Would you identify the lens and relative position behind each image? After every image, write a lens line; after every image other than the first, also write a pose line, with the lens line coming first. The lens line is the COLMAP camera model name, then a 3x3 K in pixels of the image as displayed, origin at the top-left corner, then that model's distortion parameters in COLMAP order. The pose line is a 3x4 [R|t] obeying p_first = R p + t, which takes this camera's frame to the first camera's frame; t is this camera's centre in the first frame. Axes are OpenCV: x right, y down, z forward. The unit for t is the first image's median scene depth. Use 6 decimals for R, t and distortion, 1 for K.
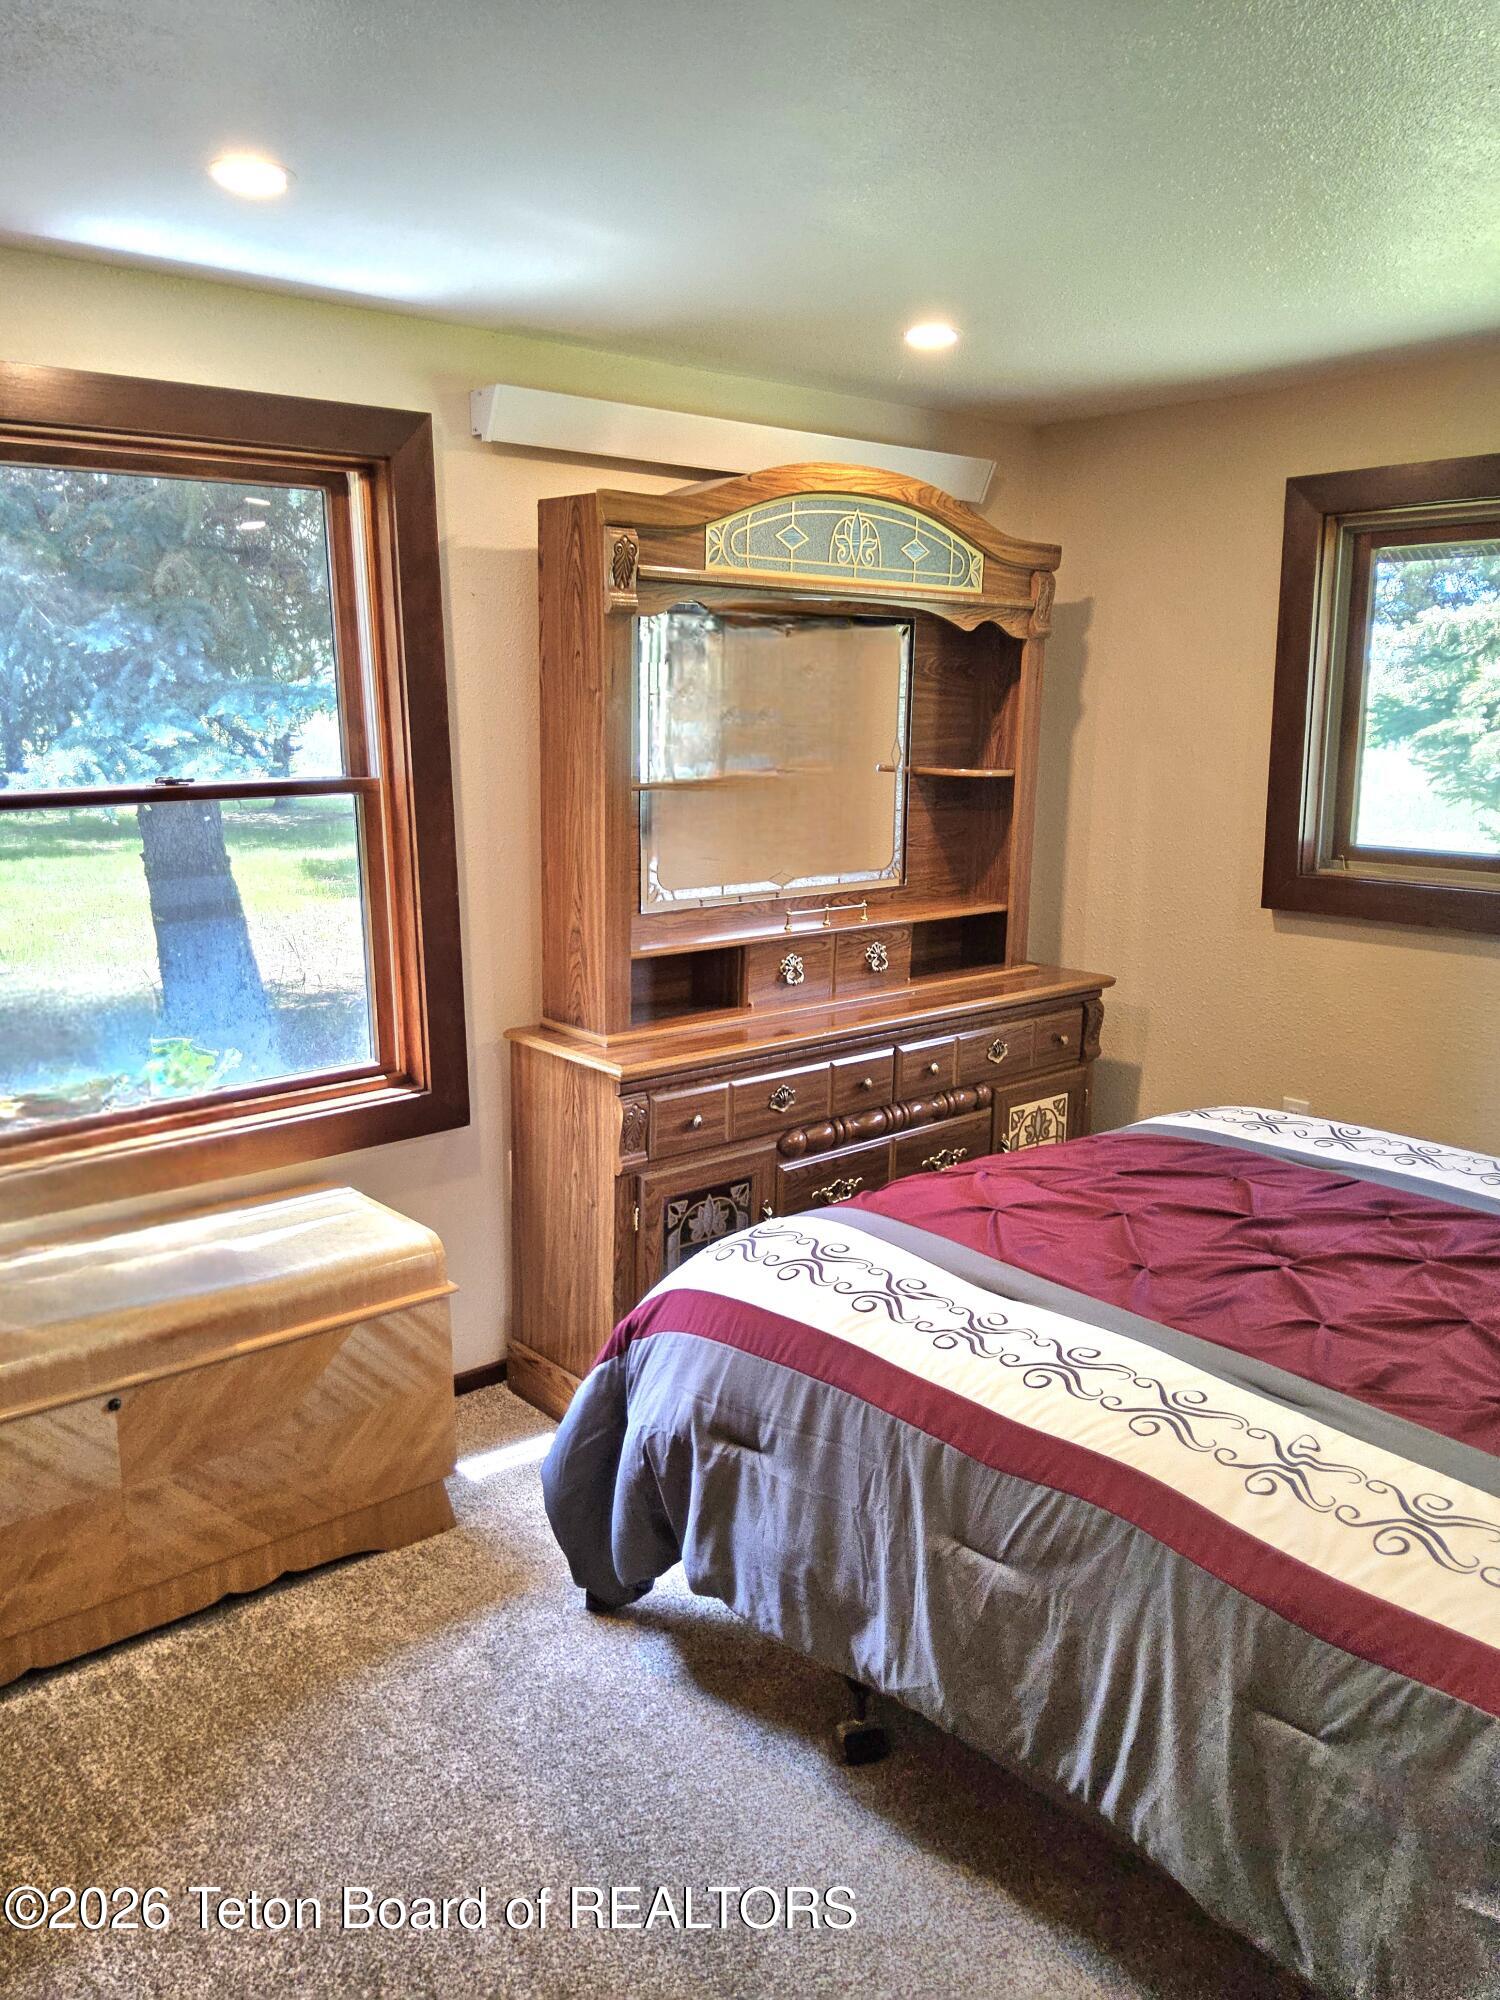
lens RADIAL K [[1545.4, 0, 734.4], [0, 1545.4, 996.0], [0, 0, 1]] dist [0.086351, -0.160328]
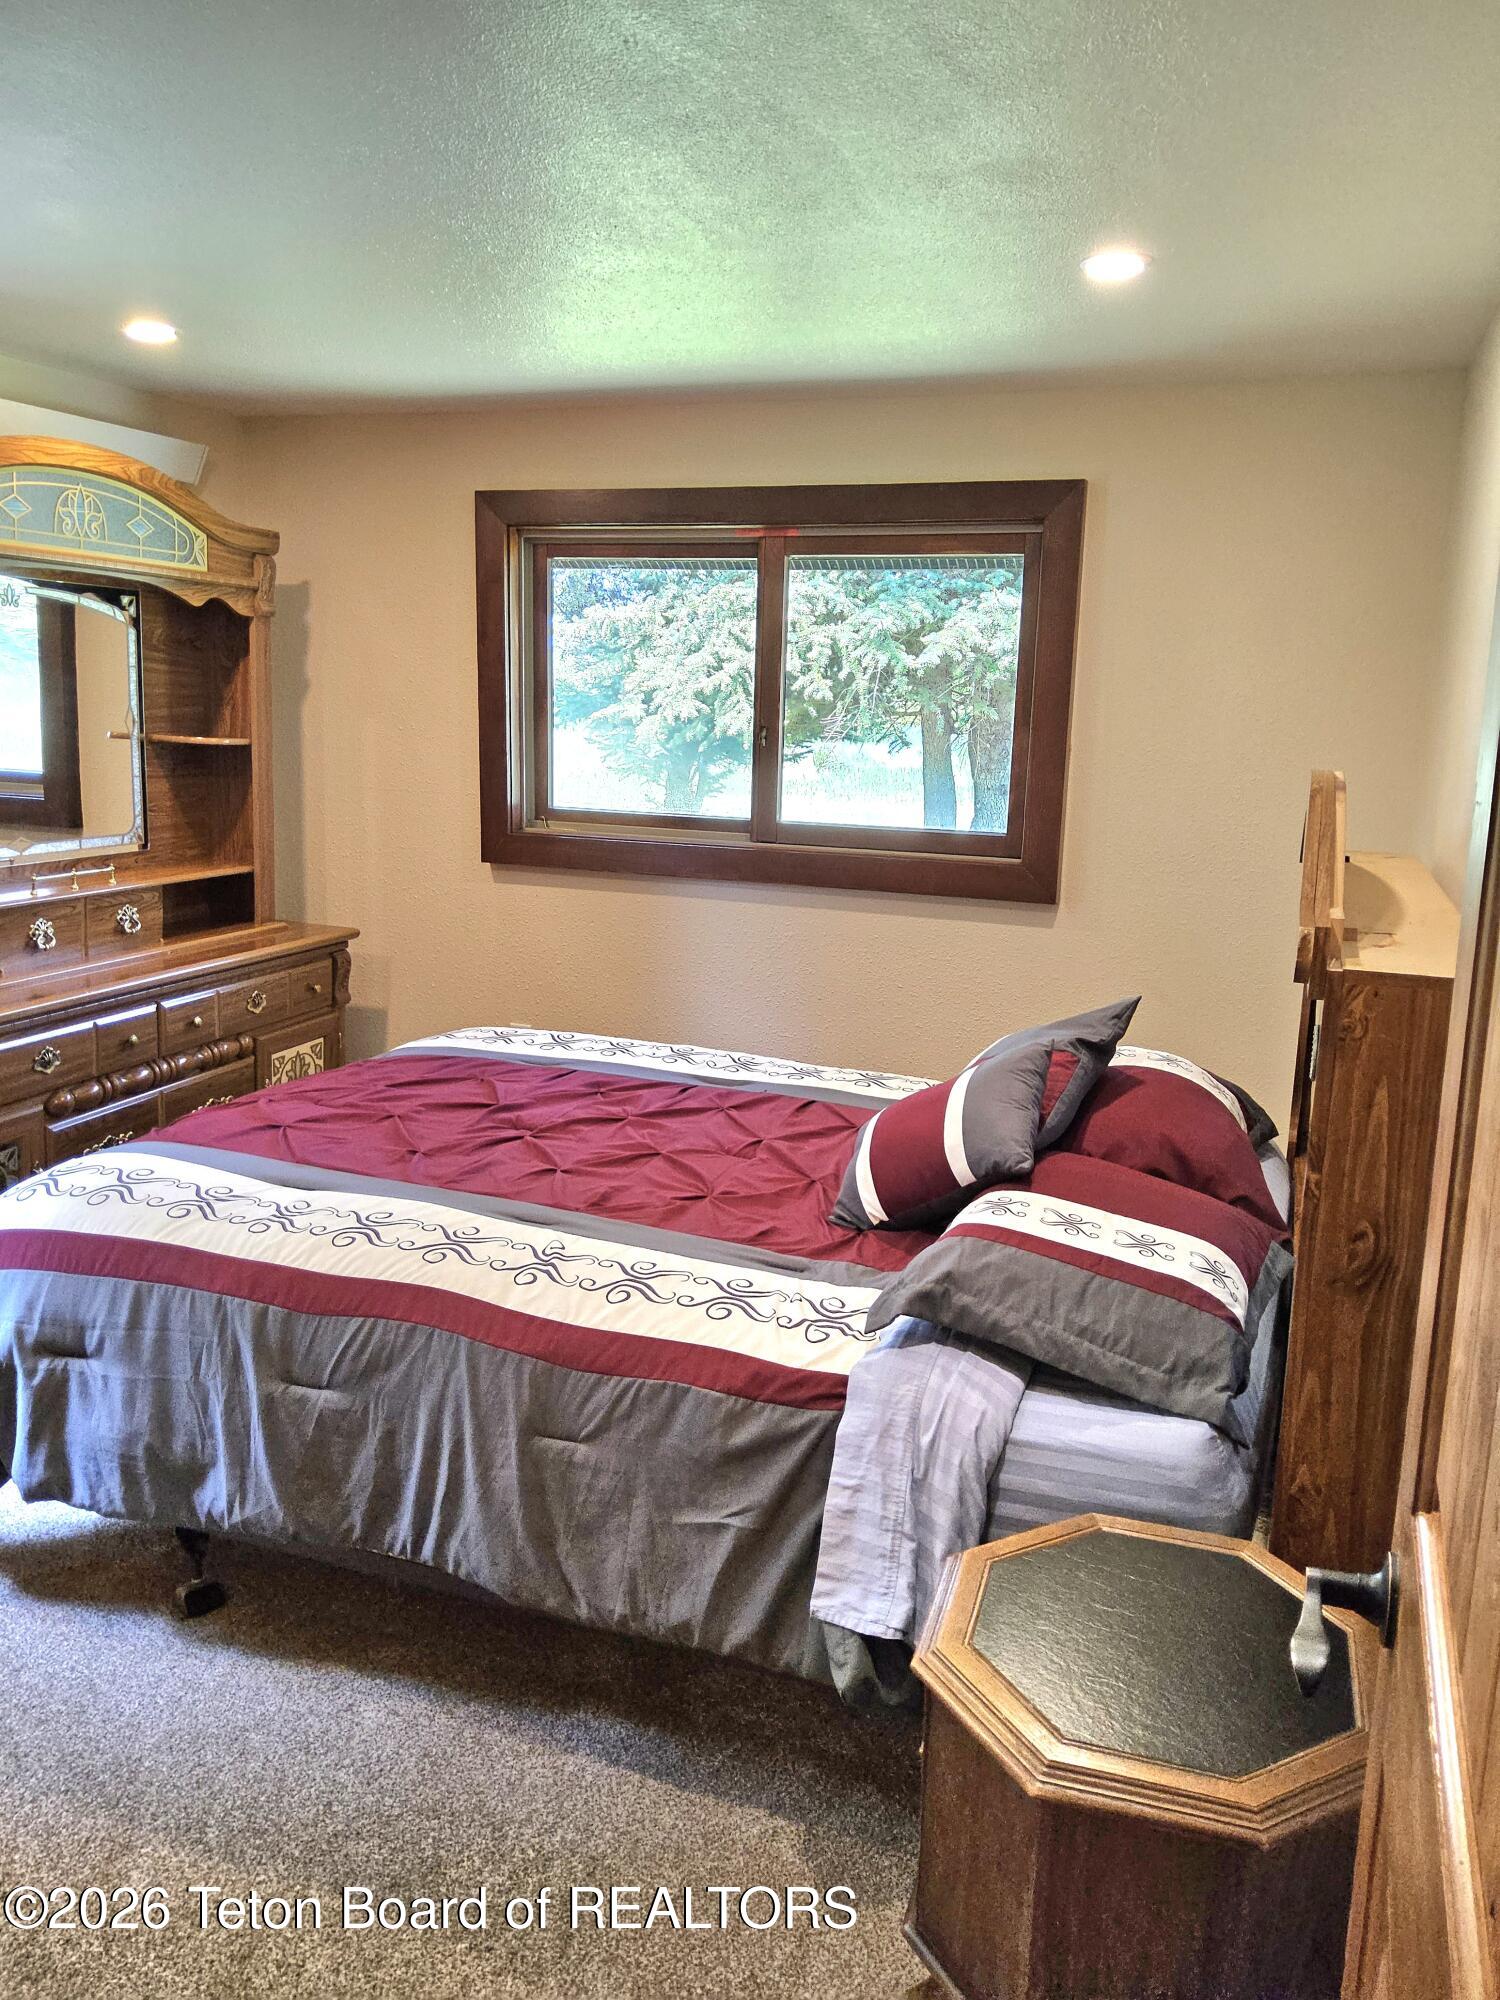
lens RADIAL K [[1545.4, 0, 734.4], [0, 1545.4, 996.0], [0, 0, 1]] dist [0.086351, -0.160328]
pose [[0.878512, -0.070760, 0.472451, -0.062859], [0.063653, 0.997489, 0.031035, 0.025013], [-0.473461, 0.002808, 0.880811, -0.136841]]
